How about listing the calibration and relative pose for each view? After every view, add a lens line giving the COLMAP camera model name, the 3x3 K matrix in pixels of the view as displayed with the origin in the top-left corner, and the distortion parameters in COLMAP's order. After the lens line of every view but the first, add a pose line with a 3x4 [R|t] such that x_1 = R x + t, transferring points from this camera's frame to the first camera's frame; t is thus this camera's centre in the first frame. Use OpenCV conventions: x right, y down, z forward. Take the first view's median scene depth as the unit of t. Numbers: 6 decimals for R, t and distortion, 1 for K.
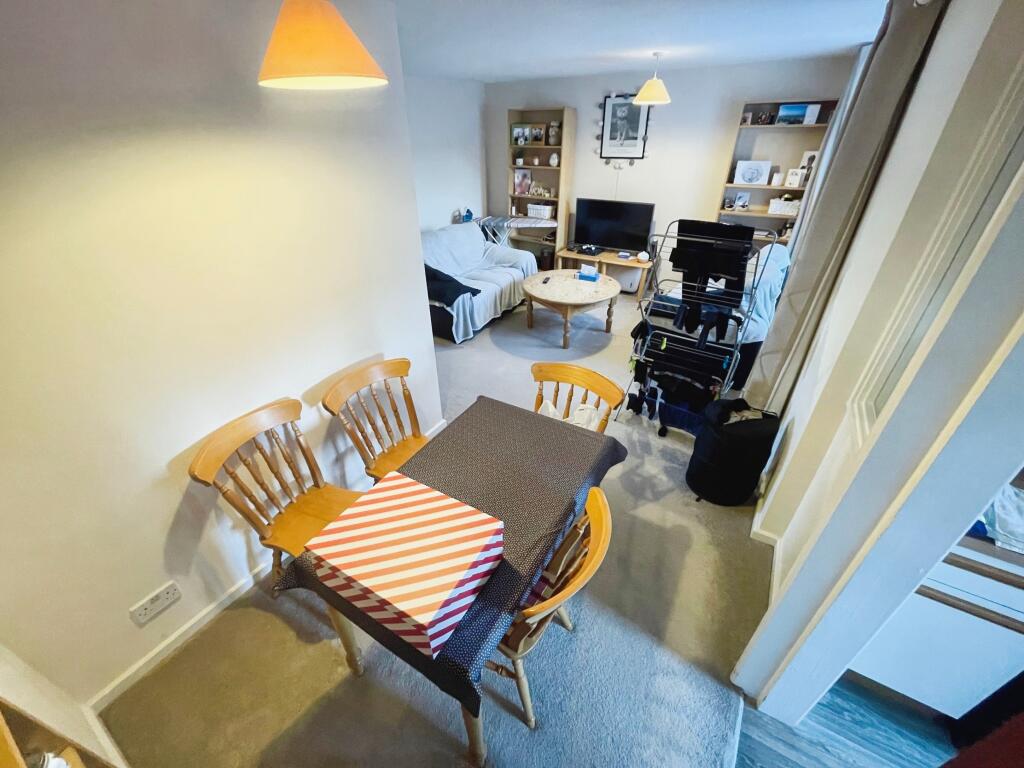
lens RADIAL K [[416.5, 0, 514.9], [0, 416.5, 381.8], [0, 0, 1]] dist [-0.002346, 0.001540]
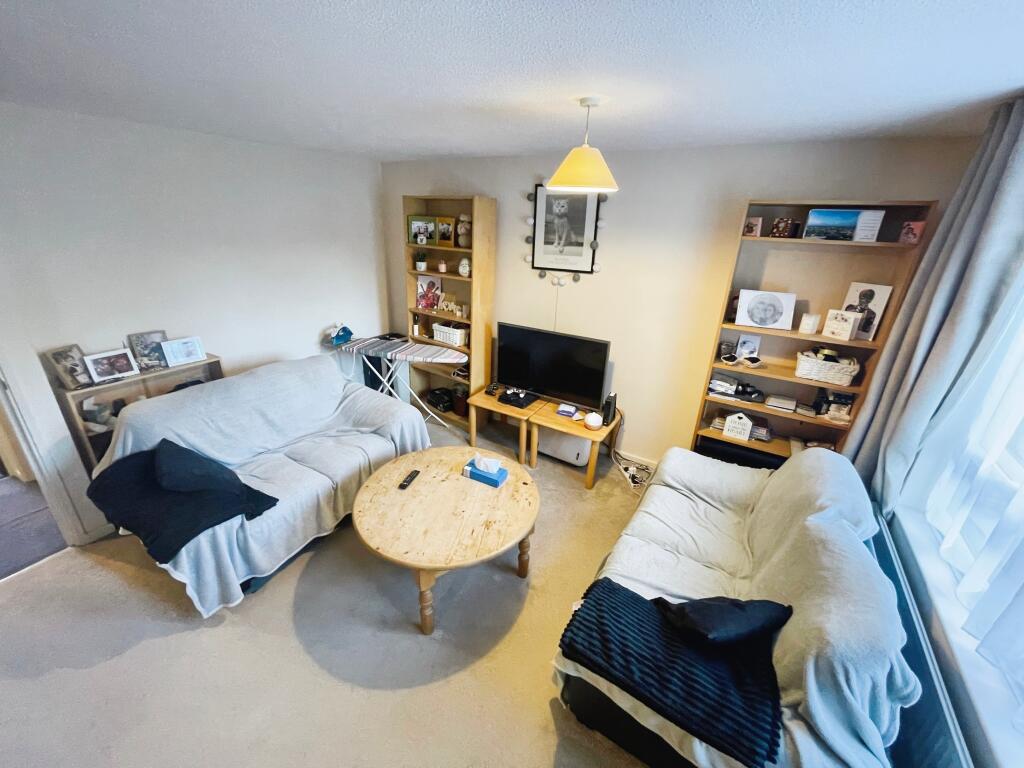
lens RADIAL K [[416.5, 0, 512.2], [0, 416.5, 386.6], [0, 0, 1]] dist [-0.002346, 0.001540]
pose [[0.999006, 0.039042, 0.021514, 0.169393], [-0.035024, 0.986007, -0.162986, -0.242629], [-0.027577, 0.162071, 0.986394, 0.374398]]
